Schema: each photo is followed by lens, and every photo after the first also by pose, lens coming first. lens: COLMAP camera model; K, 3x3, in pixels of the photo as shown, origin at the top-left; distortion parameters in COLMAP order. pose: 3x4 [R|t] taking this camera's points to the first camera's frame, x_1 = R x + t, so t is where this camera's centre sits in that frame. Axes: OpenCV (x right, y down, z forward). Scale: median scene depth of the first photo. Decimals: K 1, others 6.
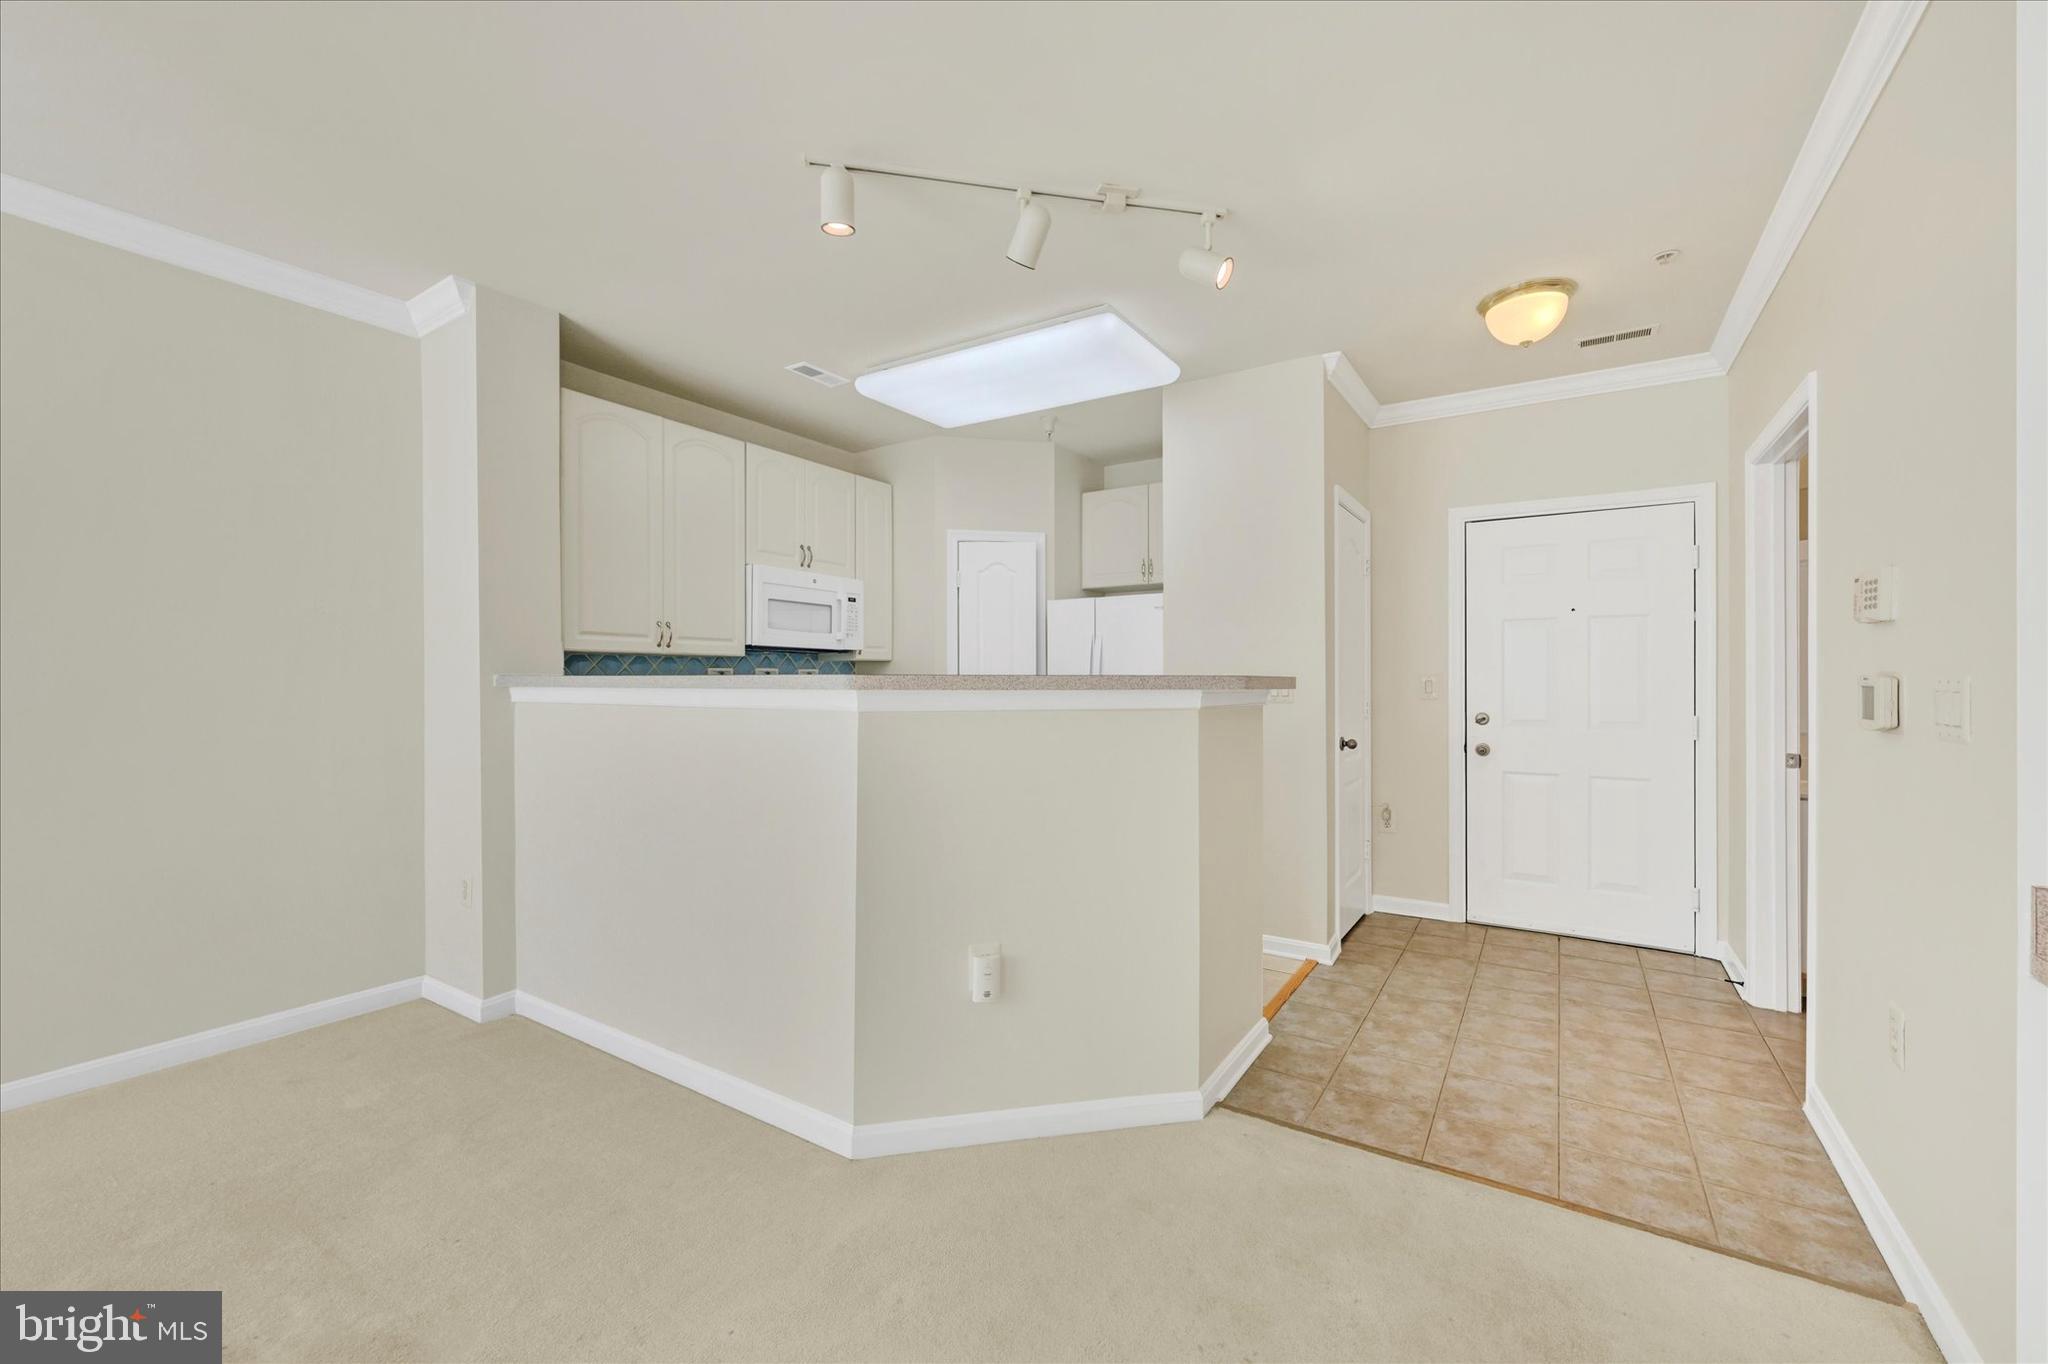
lens RADIAL K [[829.6, 0, 1023.4], [0, 829.6, 685.6], [0, 0, 1]] dist [-0.001096, -0.000411]
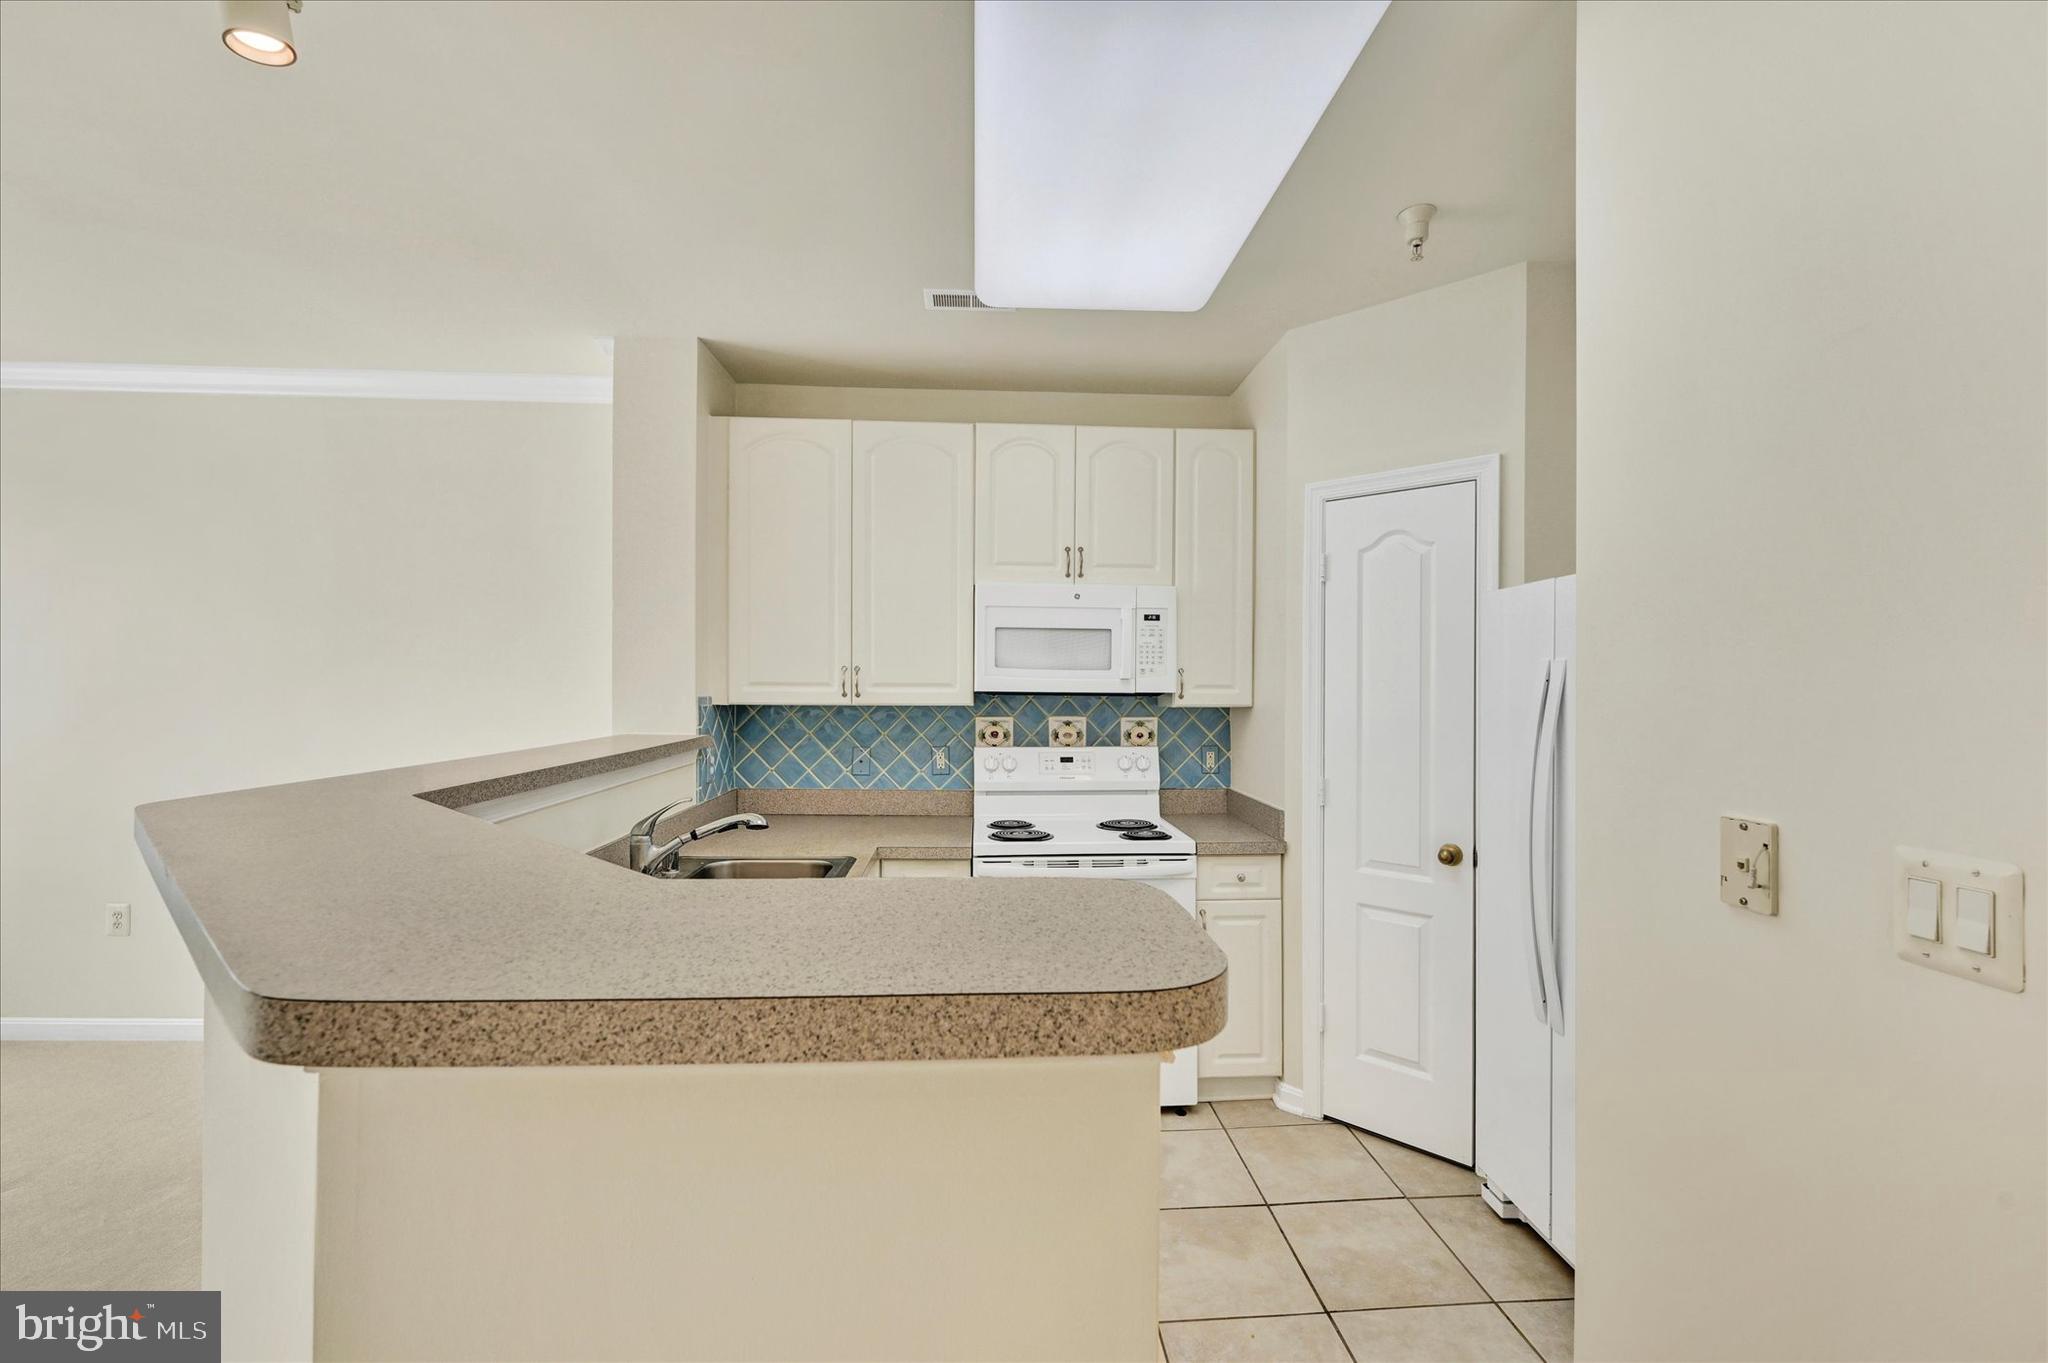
lens RADIAL K [[829.6, 0, 1023.4], [0, 829.6, 685.1], [0, 0, 1]] dist [-0.001096, -0.000411]
pose [[0.589030, 0.001918, -0.808109, 0.332282], [-0.009860, 0.999940, -0.004815, -0.055474], [0.808051, 0.010804, 0.589013, 0.647319]]
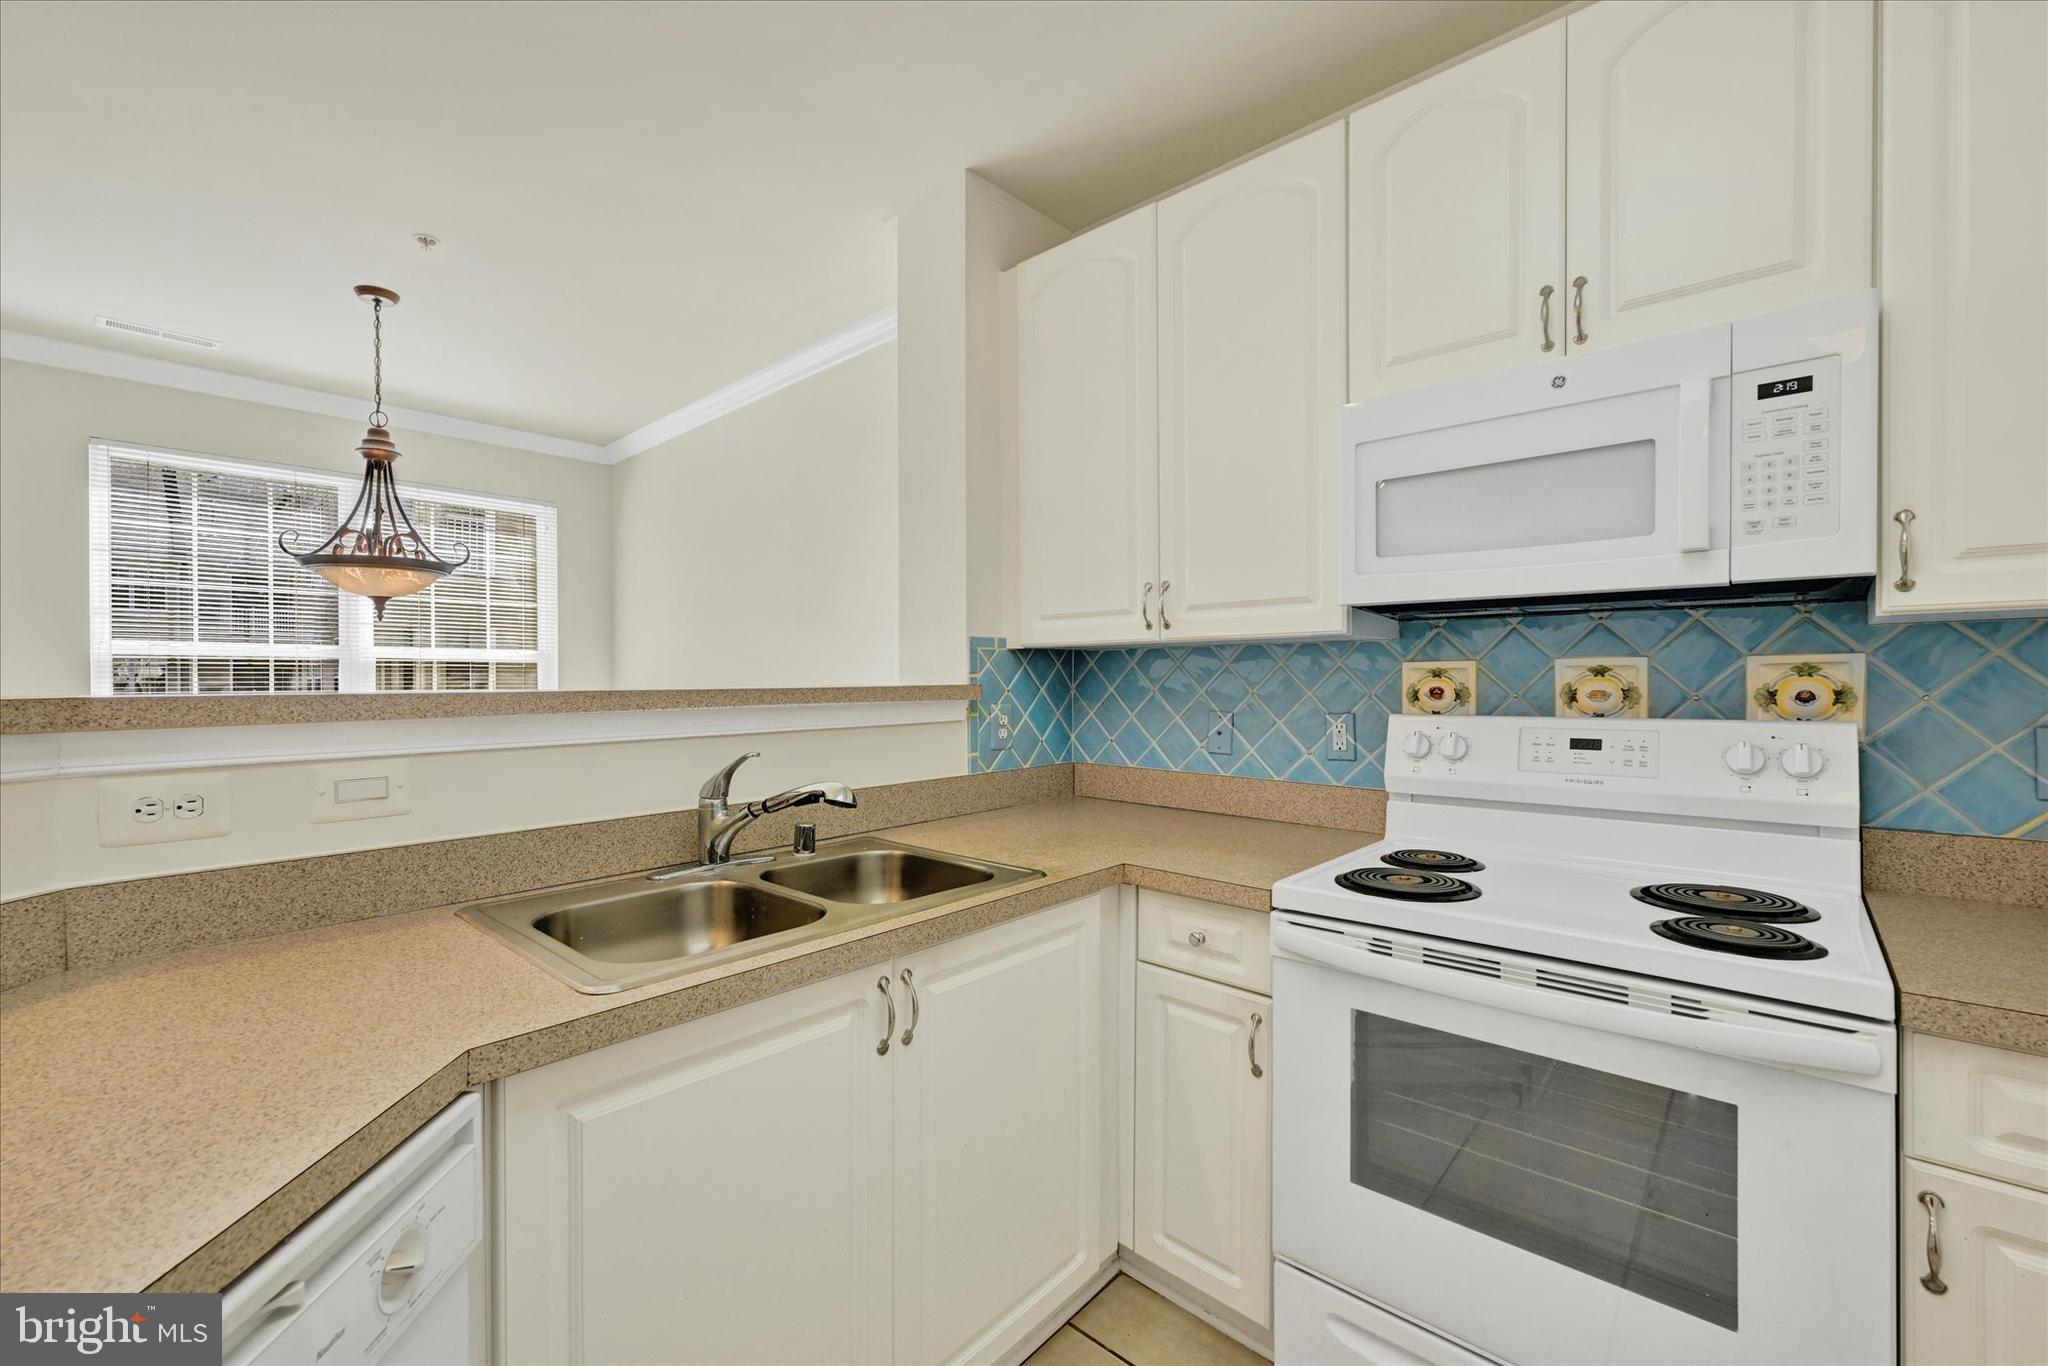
lens RADIAL K [[829.6, 0, 1023.4], [0, 829.6, 686.6], [0, 0, 1]] dist [-0.001096, -0.000411]
pose [[-0.160467, 0.007816, -0.987010, 0.111102], [0.000333, 0.999969, 0.007864, -0.013364], [0.987041, 0.000933, -0.160465, 0.992272]]
